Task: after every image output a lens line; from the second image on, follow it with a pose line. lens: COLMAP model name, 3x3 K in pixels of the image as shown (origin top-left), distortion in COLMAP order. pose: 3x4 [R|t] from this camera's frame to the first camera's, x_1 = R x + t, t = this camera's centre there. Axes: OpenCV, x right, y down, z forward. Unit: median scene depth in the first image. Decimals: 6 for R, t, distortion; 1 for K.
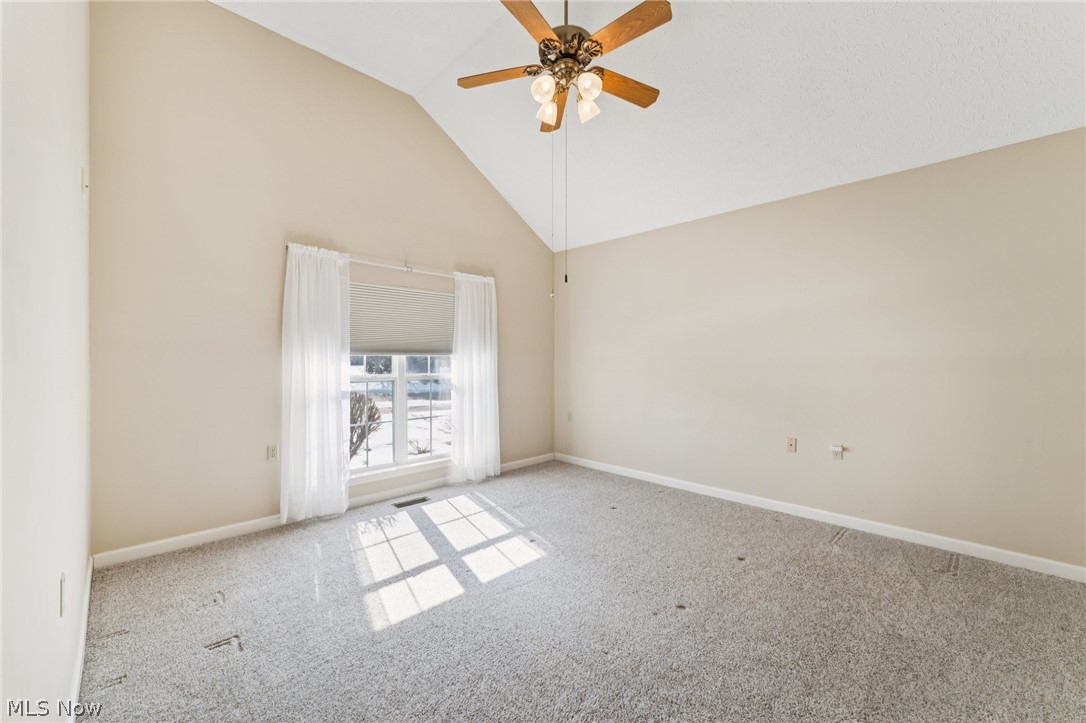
lens RADIAL K [[434.2, 0, 536.5], [0, 434.2, 358.5], [0, 0, 1]] dist [-0.002053, -0.000199]
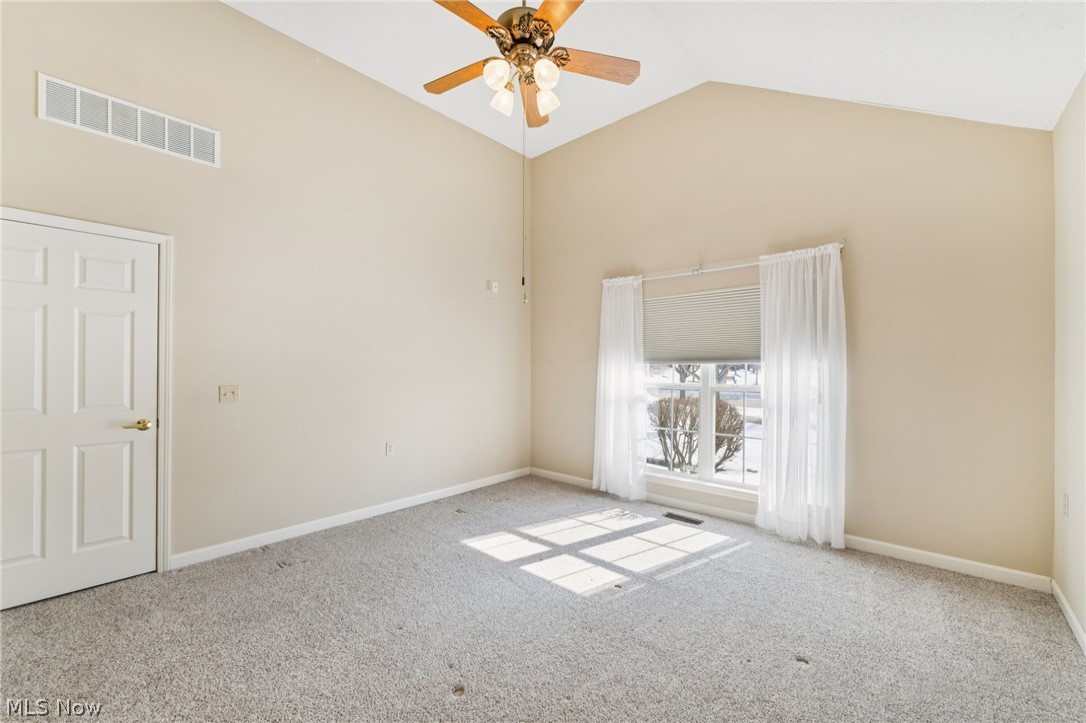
lens RADIAL K [[434.2, 0, 542.9], [0, 434.2, 363.5], [0, 0, 1]] dist [-0.002053, -0.000199]
pose [[0.056995, -0.008628, -0.998337, 0.712210], [0.000442, 0.999963, -0.008617, 0.000214], [0.998374, 0.000049, 0.056996, 0.706462]]
